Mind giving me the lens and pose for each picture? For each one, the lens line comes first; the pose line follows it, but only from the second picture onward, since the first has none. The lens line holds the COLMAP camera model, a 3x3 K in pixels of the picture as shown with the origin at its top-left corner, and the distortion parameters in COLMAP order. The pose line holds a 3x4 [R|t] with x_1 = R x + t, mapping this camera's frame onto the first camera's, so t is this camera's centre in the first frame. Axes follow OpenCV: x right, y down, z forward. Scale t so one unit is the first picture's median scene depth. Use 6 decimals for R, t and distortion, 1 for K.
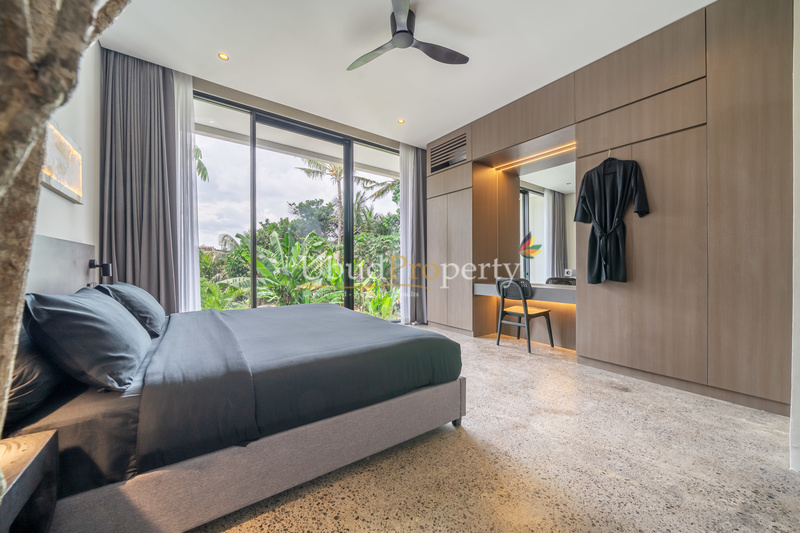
lens RADIAL K [[298.7, 0, 393.5], [0, 298.7, 265.6], [0, 0, 1]] dist [0.000758, 0.000126]
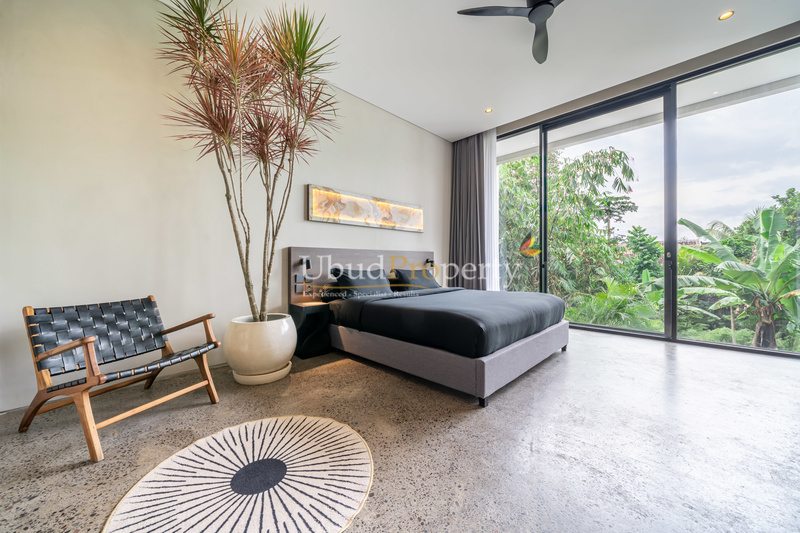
lens RADIAL K [[298.7, 0, 393.5], [0, 298.7, 265.6], [0, 0, 1]] dist [0.000758, 0.000126]
pose [[0.158850, -0.008967, -0.987262, 1.094172], [0.014952, 0.999866, -0.006676, 0.043643], [0.987189, -0.013701, 0.158963, 0.489799]]
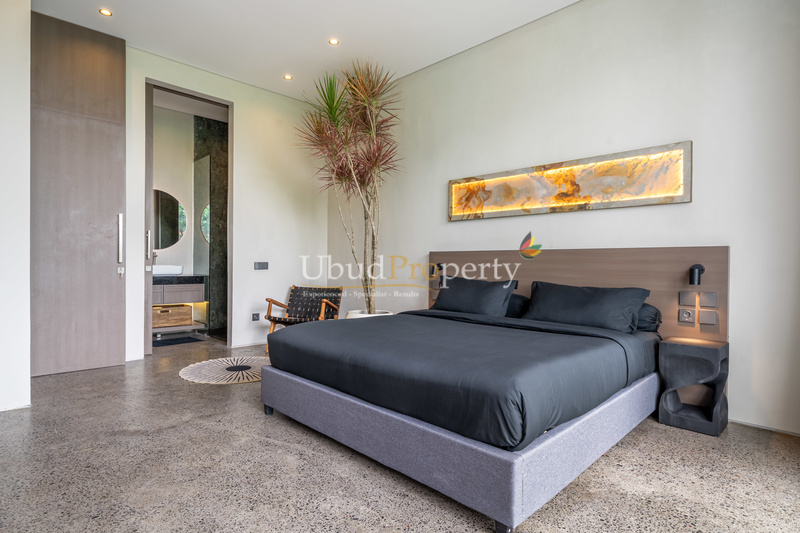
lens RADIAL K [[434.9, 0, 400.0], [0, 434.9, 266.5], [0, 0, 1]] dist [0.000022, -0.000011]
pose [[-0.983588, -0.019310, -0.179392, 0.043670], [-0.018686, 0.999812, -0.005170, 0.021853], [0.179459, -0.001733, -0.983764, 2.376671]]
